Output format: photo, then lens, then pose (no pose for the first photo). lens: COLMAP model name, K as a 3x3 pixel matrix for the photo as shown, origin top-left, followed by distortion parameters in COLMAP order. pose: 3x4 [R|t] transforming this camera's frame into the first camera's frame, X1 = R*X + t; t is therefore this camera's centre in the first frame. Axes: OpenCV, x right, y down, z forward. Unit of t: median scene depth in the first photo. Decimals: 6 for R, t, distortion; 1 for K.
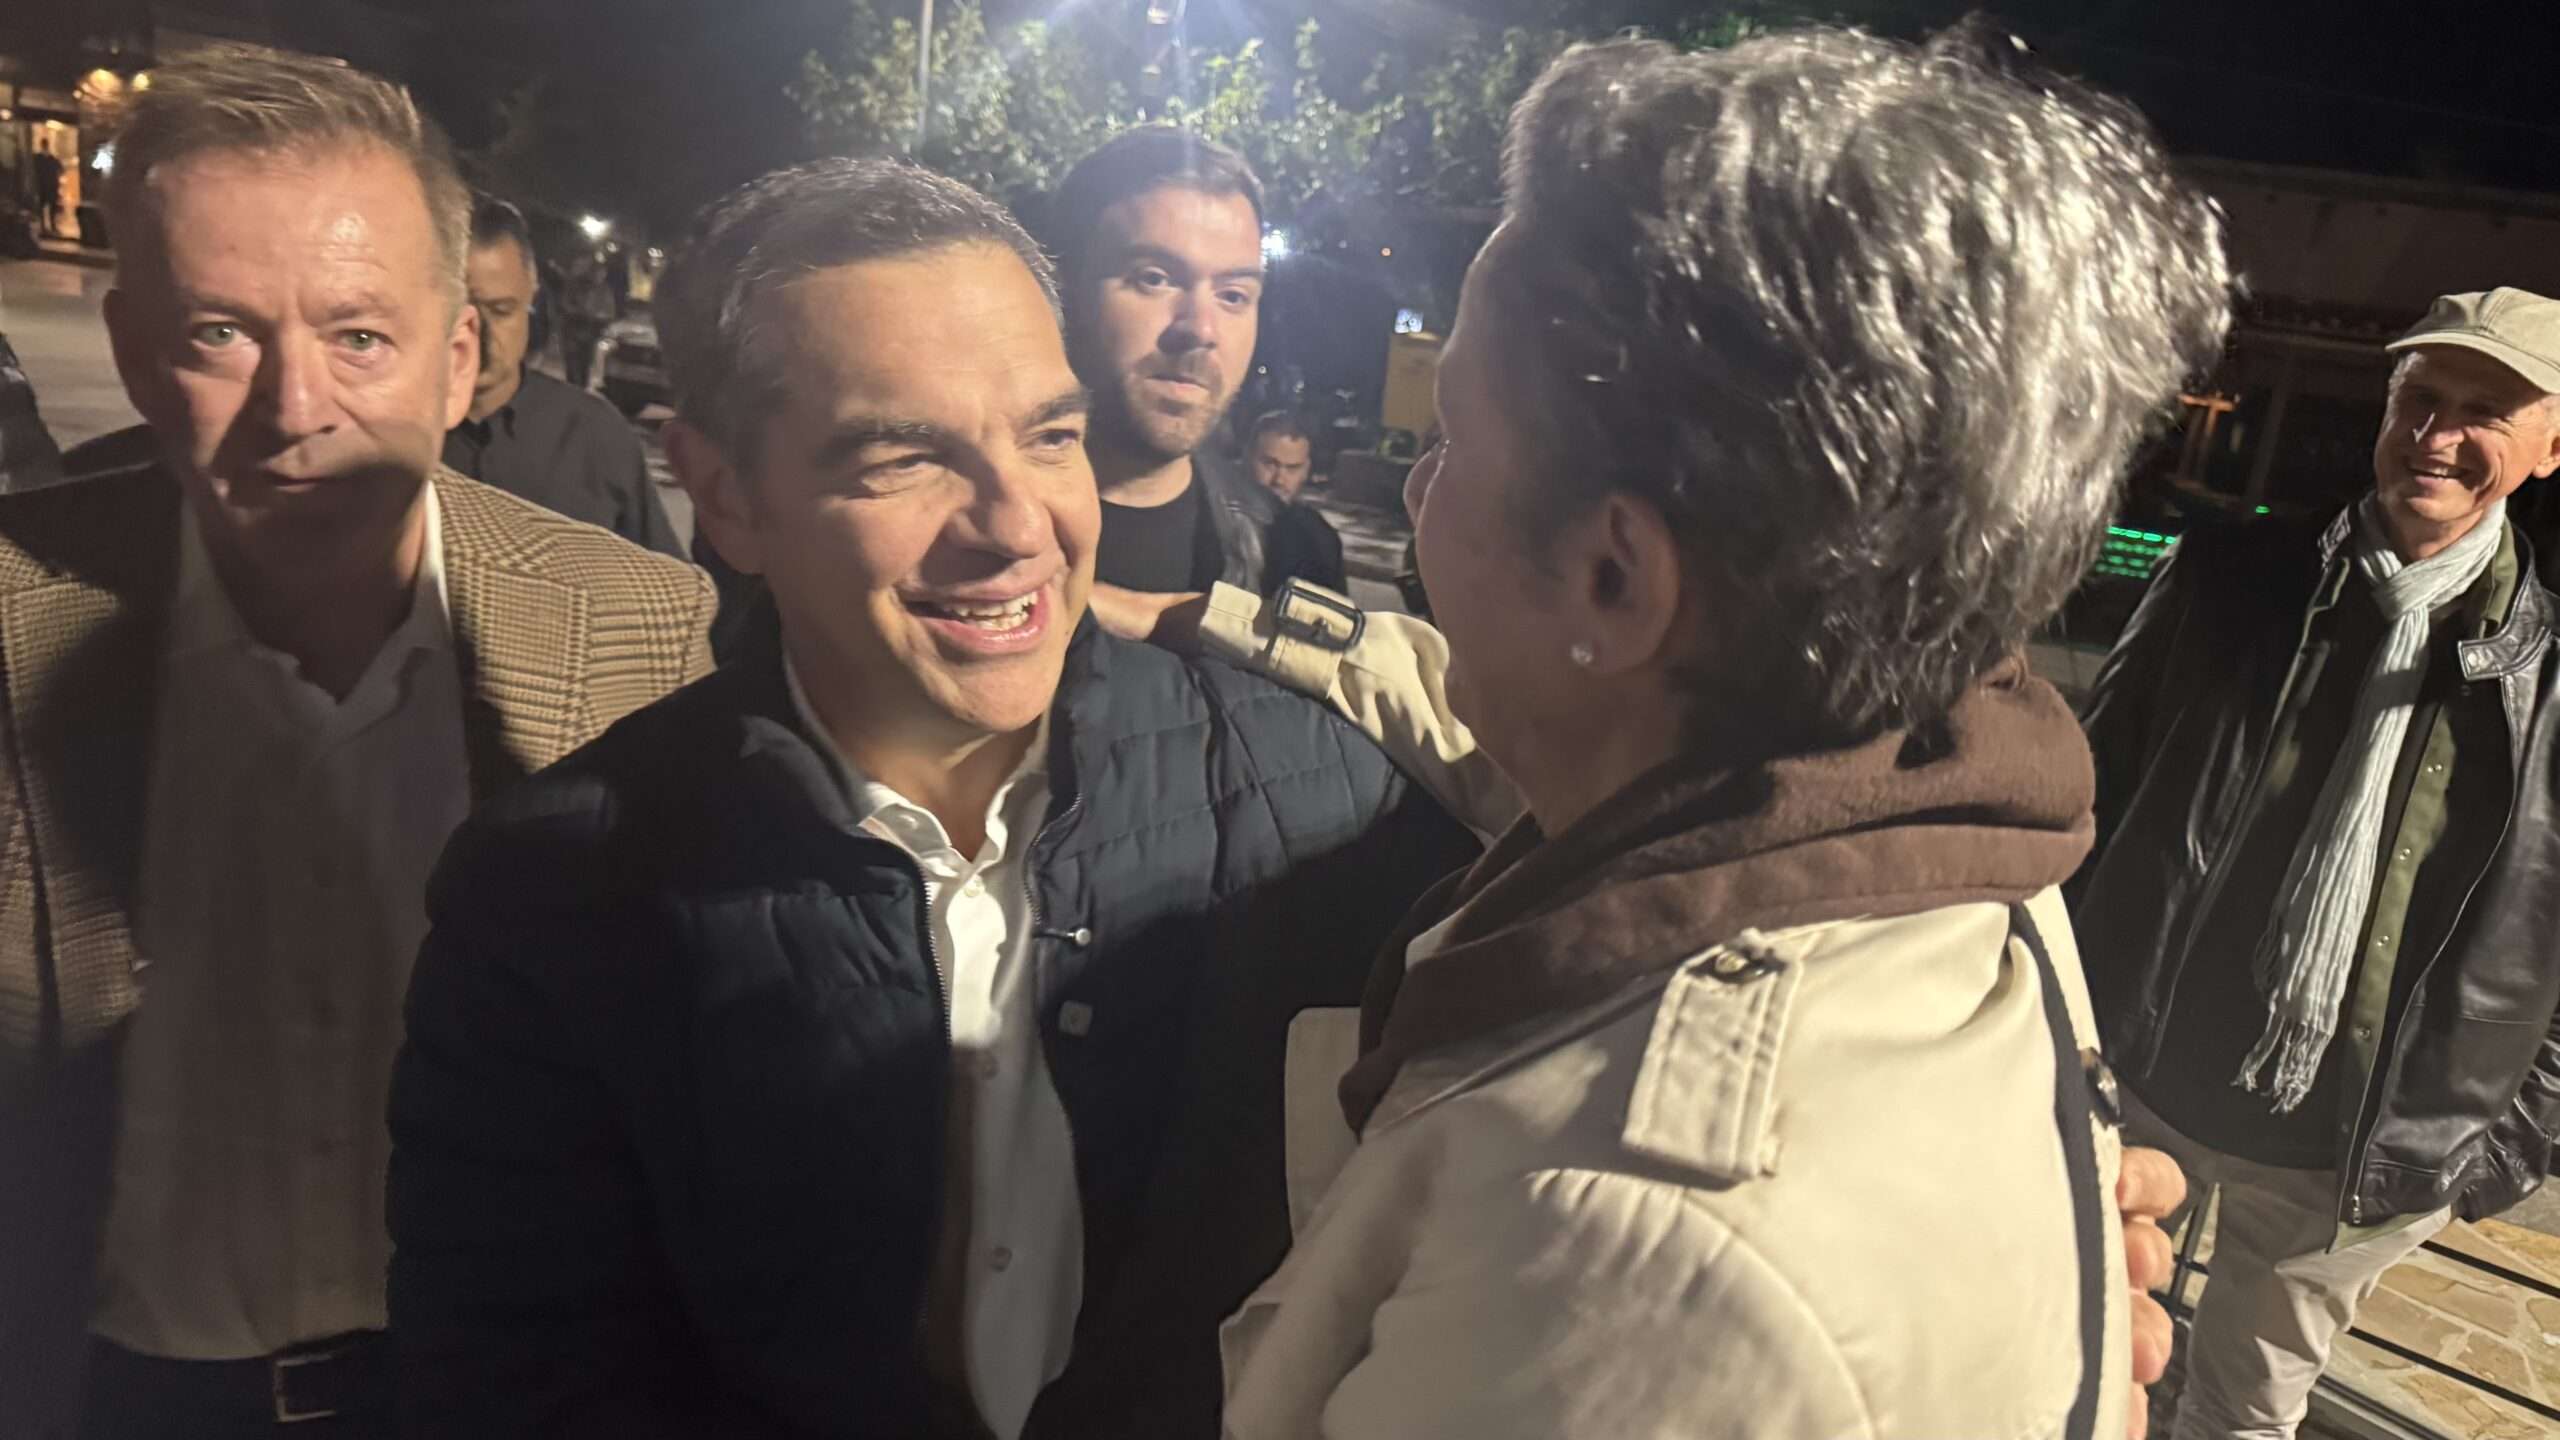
lens RADIAL K [[1822.0, 0, 1359.3], [0, 1822.0, 704.1], [0, 0, 1]] dist [0.032051, -0.034128]
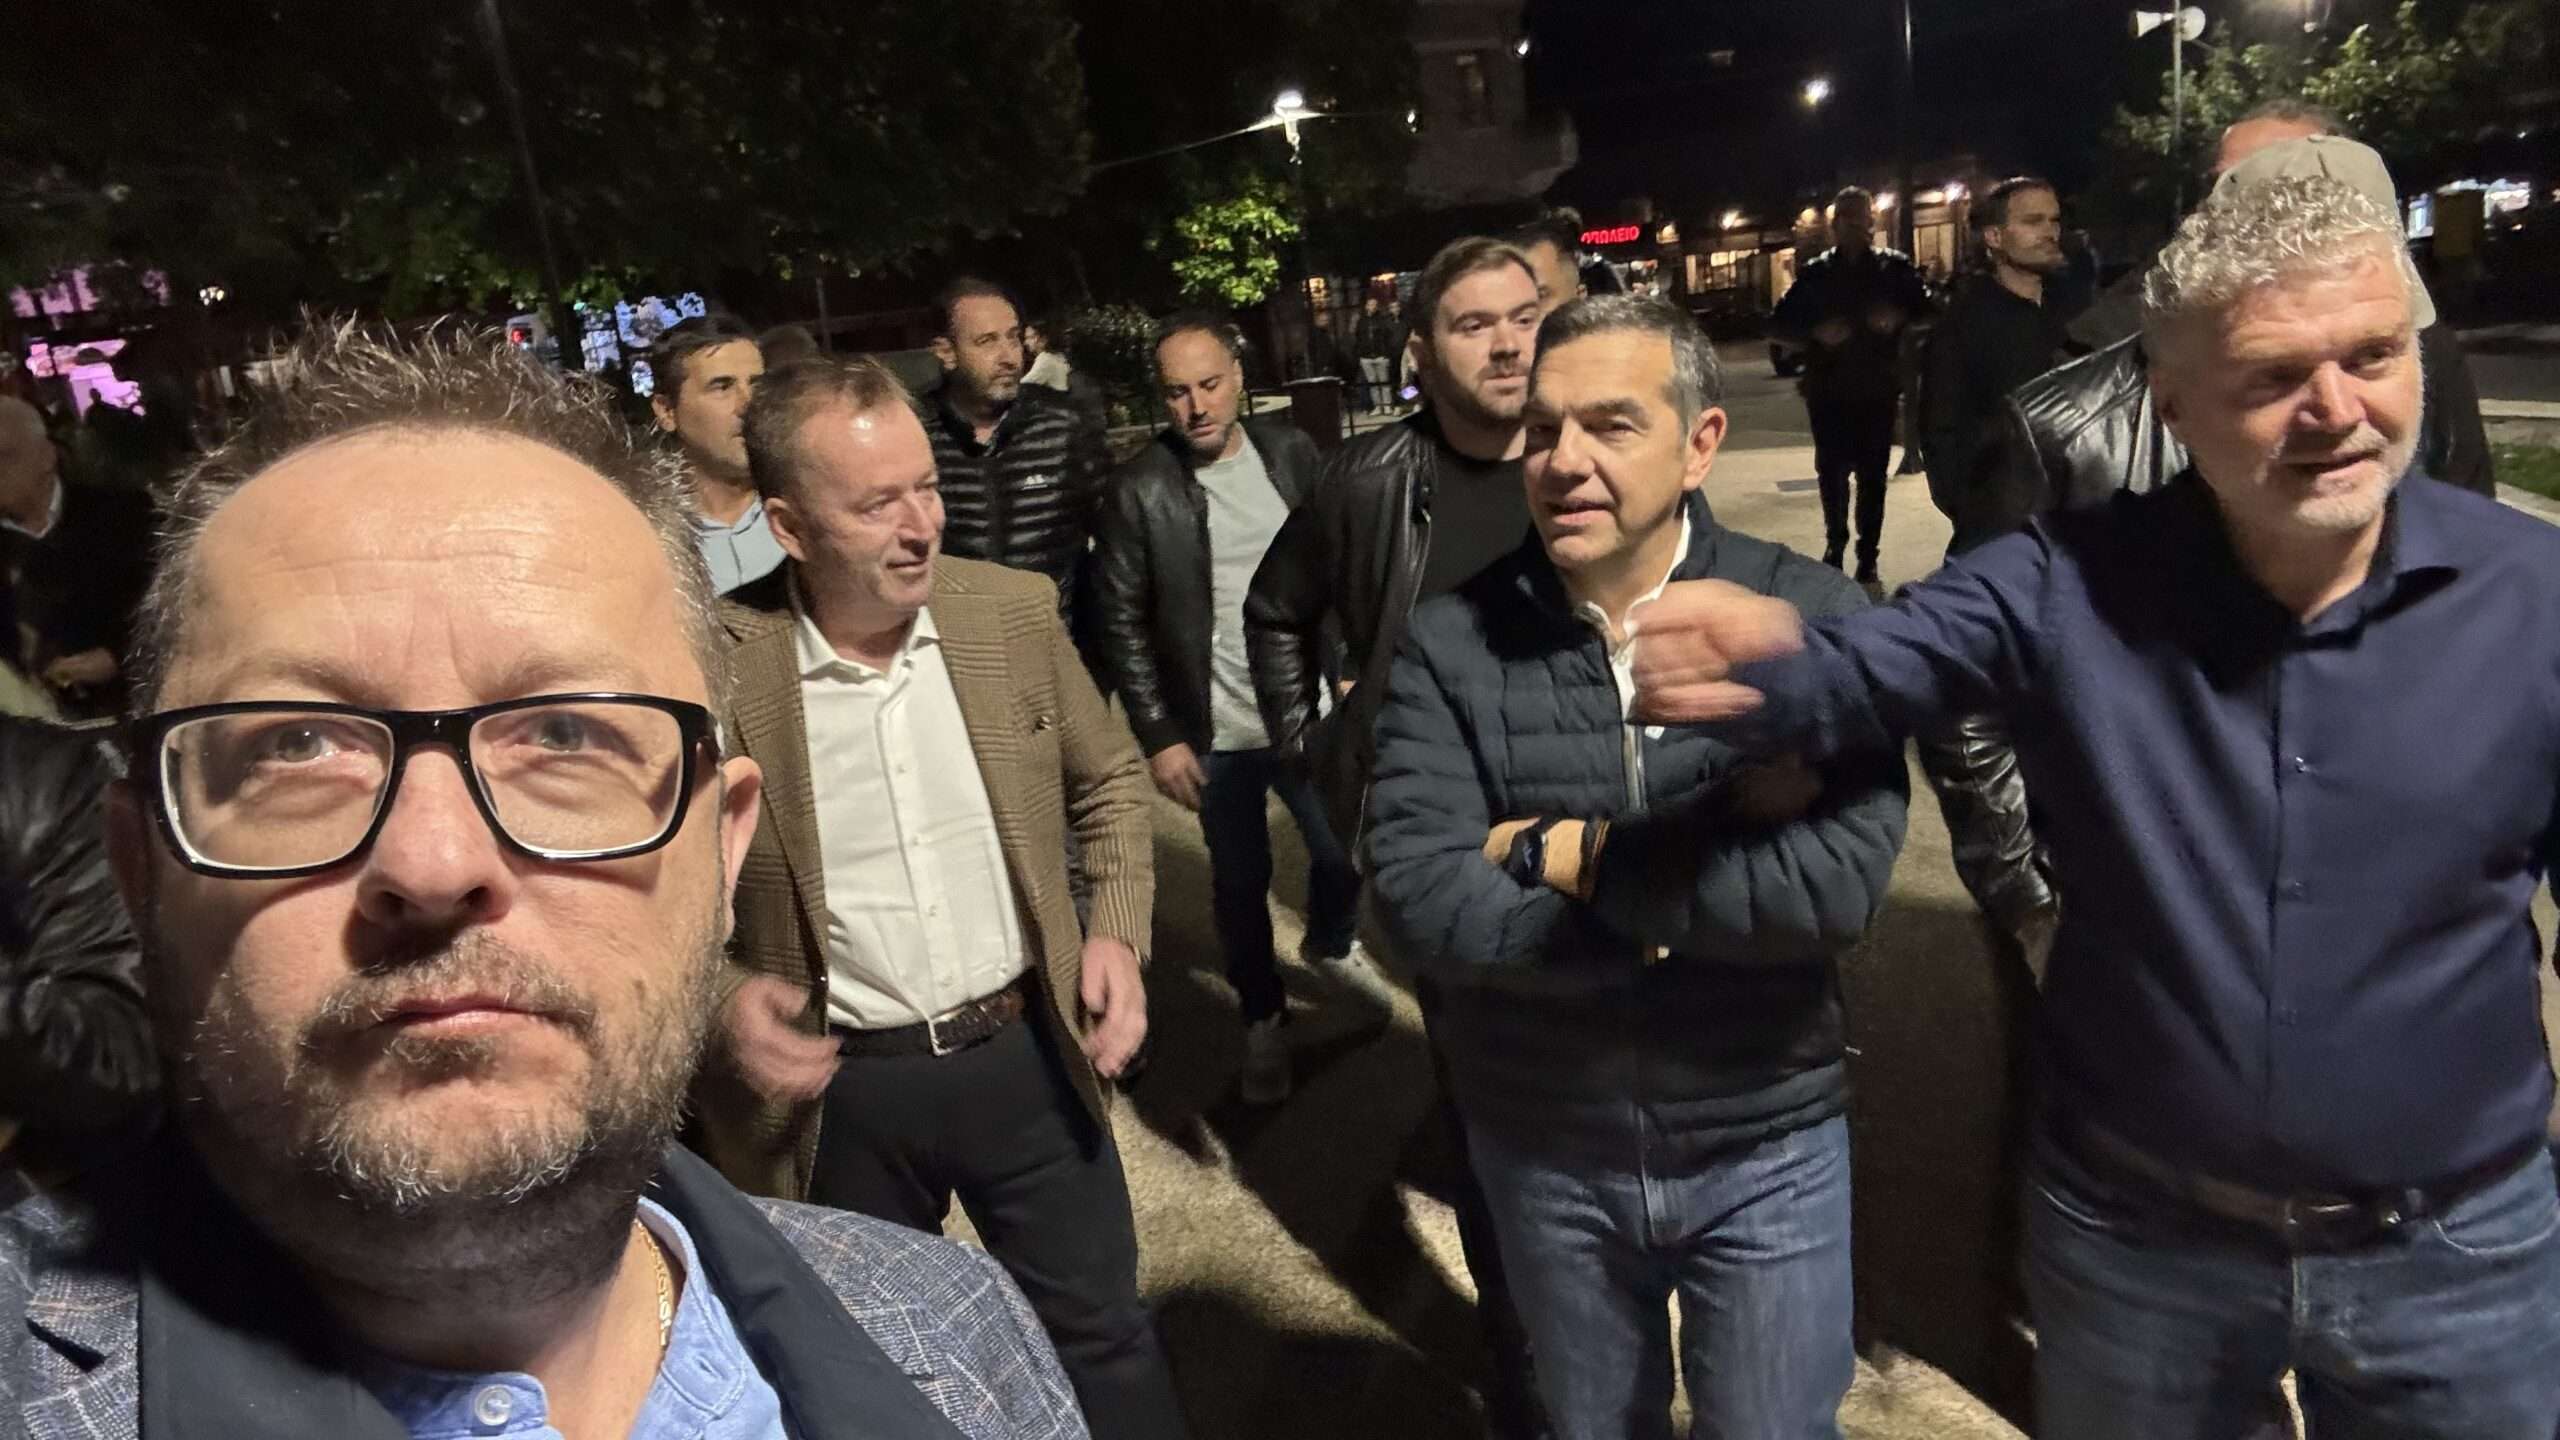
lens RADIAL K [[1827.5, 0, 1275.6], [0, 1827.5, 722.8], [0, 0, 1]] dist [0.032366, -0.009340]
pose [[0.603949, -0.009392, -0.796968, 0.542388], [-0.000151, 0.999929, -0.011898, 0.210178], [0.797023, 0.007306, 0.603905, -0.577828]]
